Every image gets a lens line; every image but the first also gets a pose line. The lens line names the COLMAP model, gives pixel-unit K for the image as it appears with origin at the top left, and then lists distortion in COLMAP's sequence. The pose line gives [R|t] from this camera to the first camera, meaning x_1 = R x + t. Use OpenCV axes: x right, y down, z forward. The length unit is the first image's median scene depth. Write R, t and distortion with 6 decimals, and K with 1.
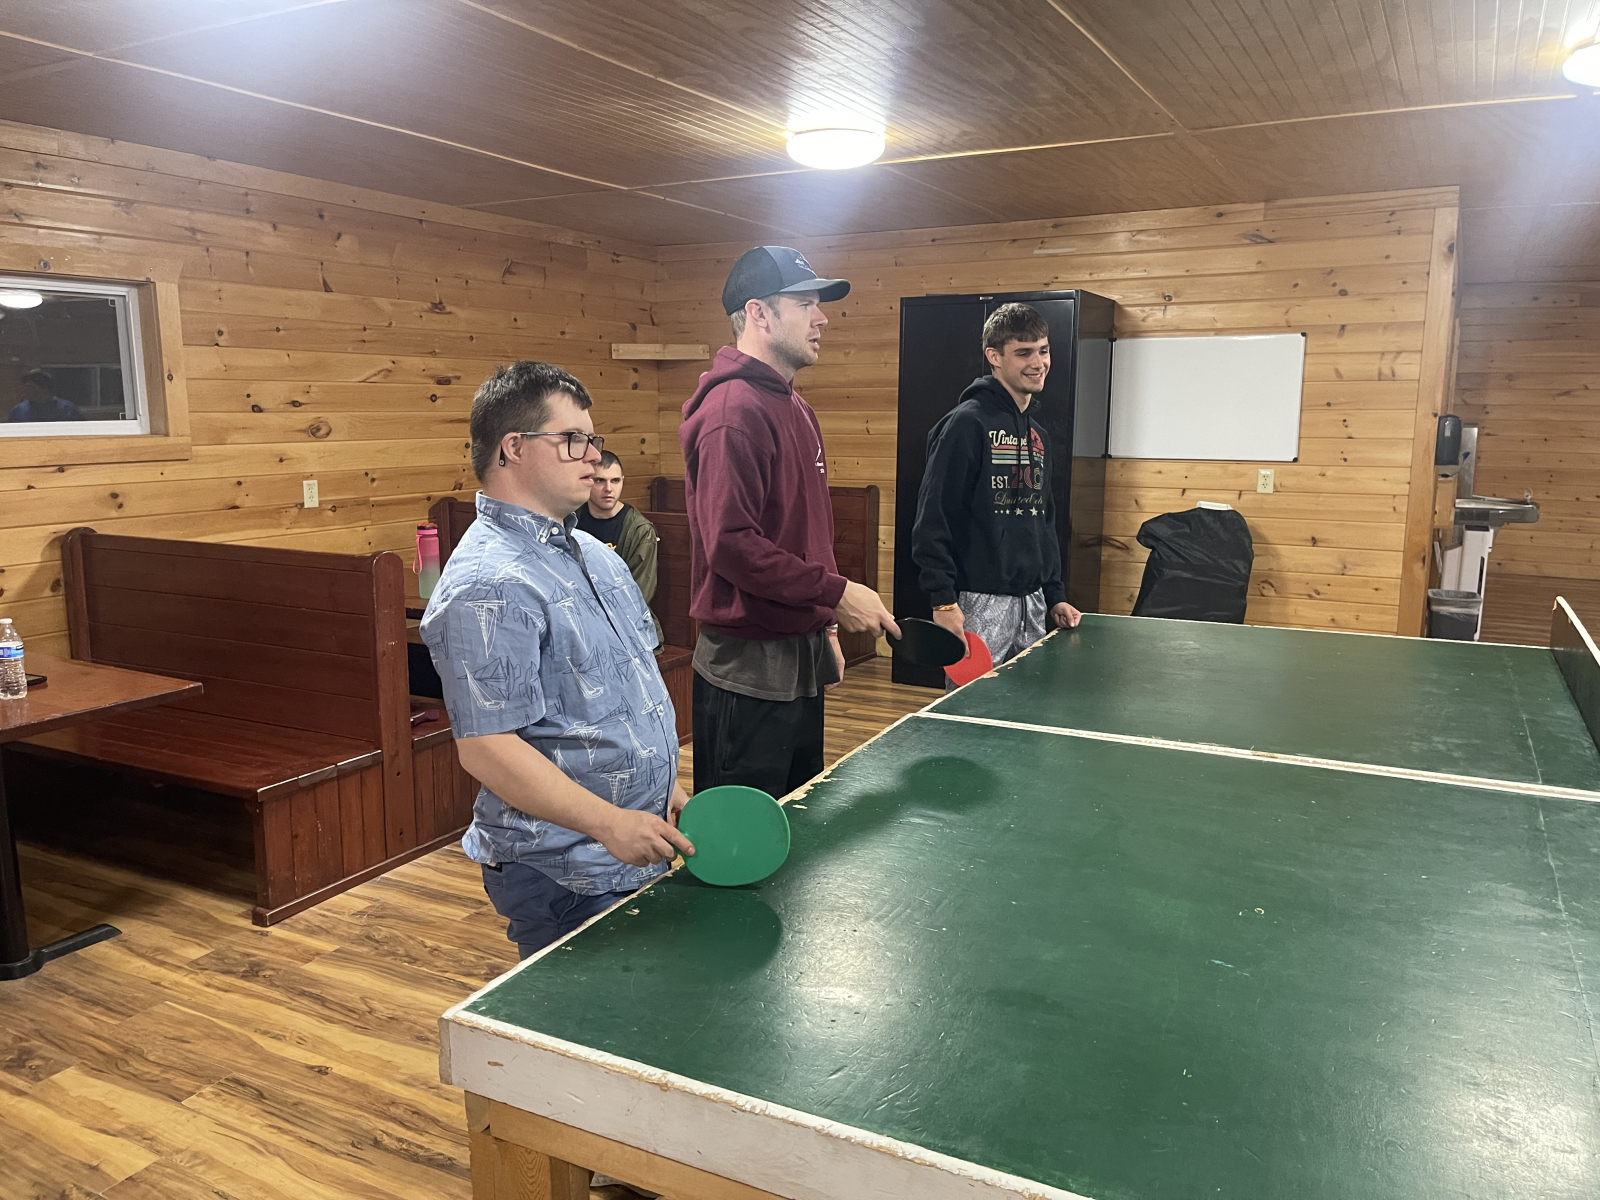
lens RADIAL K [[1206.5, 0, 797.4], [0, 1206.5, 599.7], [0, 0, 1]] dist [0.046756, -0.049432]
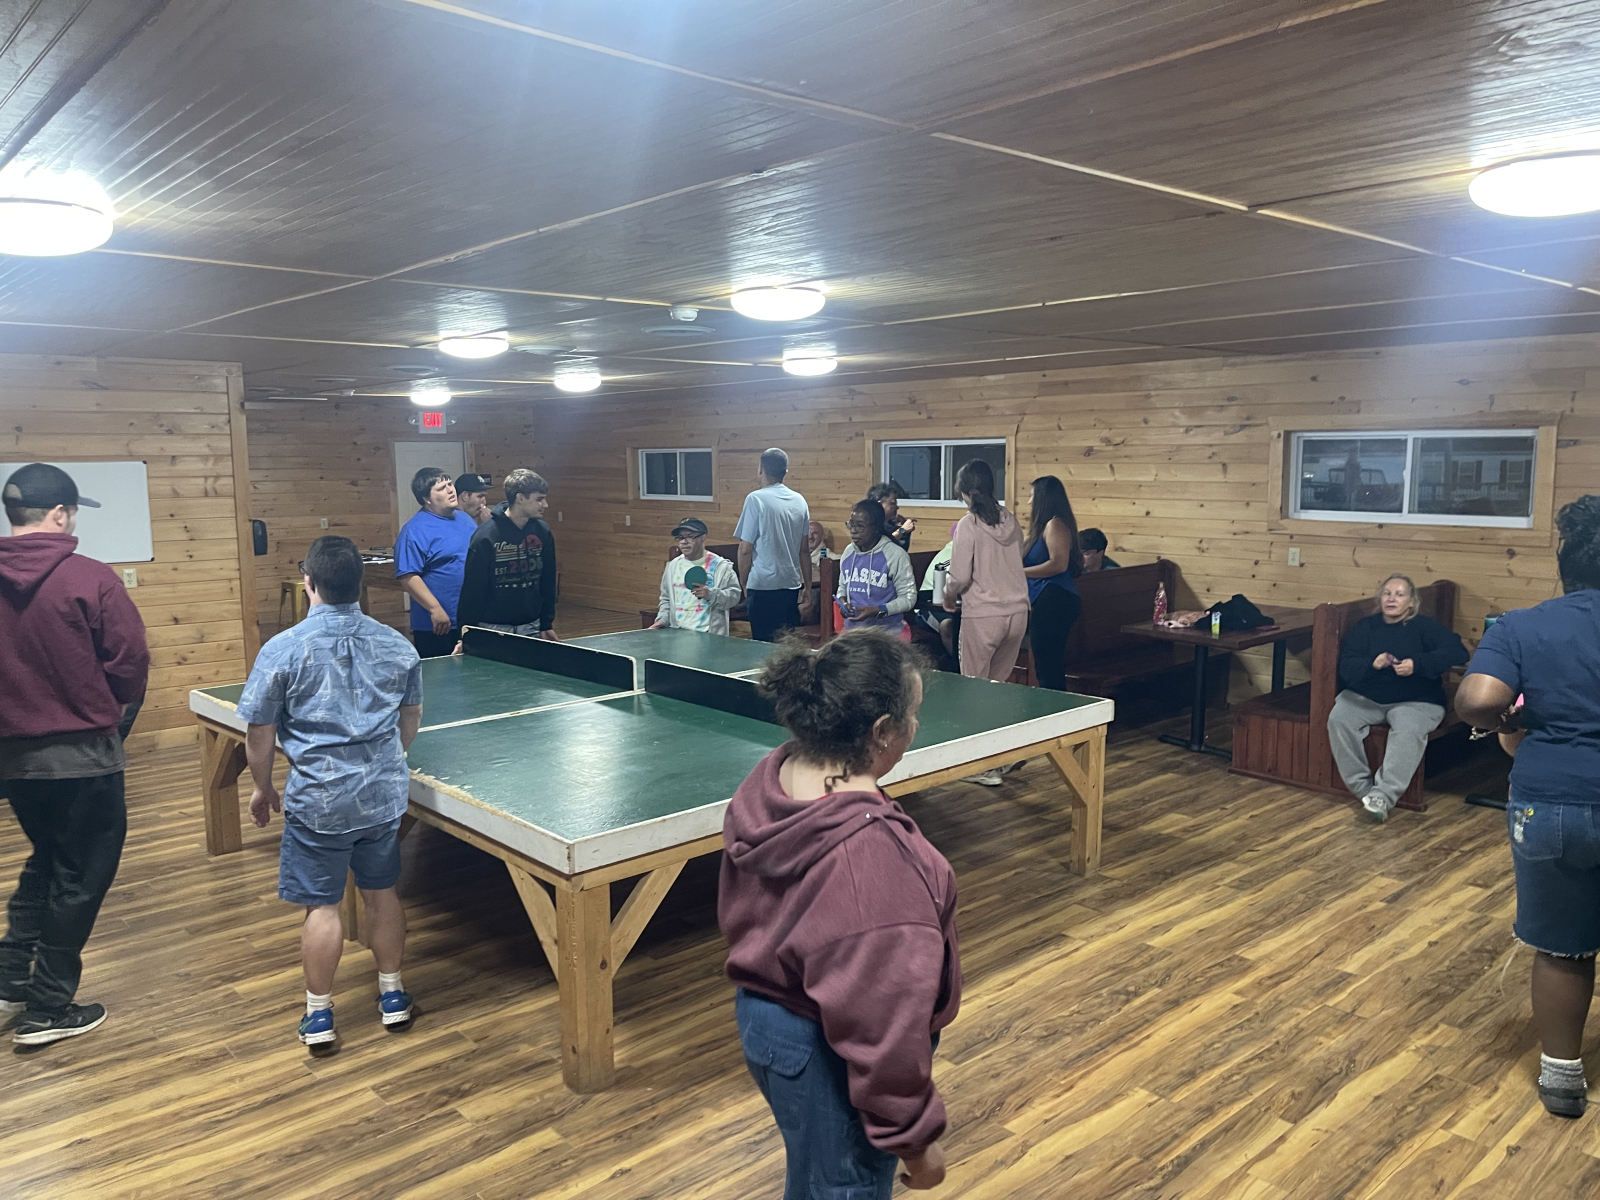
lens RADIAL K [[1202.2, 0, 800.0], [0, 1202.2, 600.0], [0, 0, 1]] dist [0.050935, -0.081292]
pose [[0.330086, -0.114618, 0.936966, -0.646302], [0.158427, 0.985248, 0.064711, -0.055233], [-0.930561, 0.127081, 0.343376, -0.071203]]
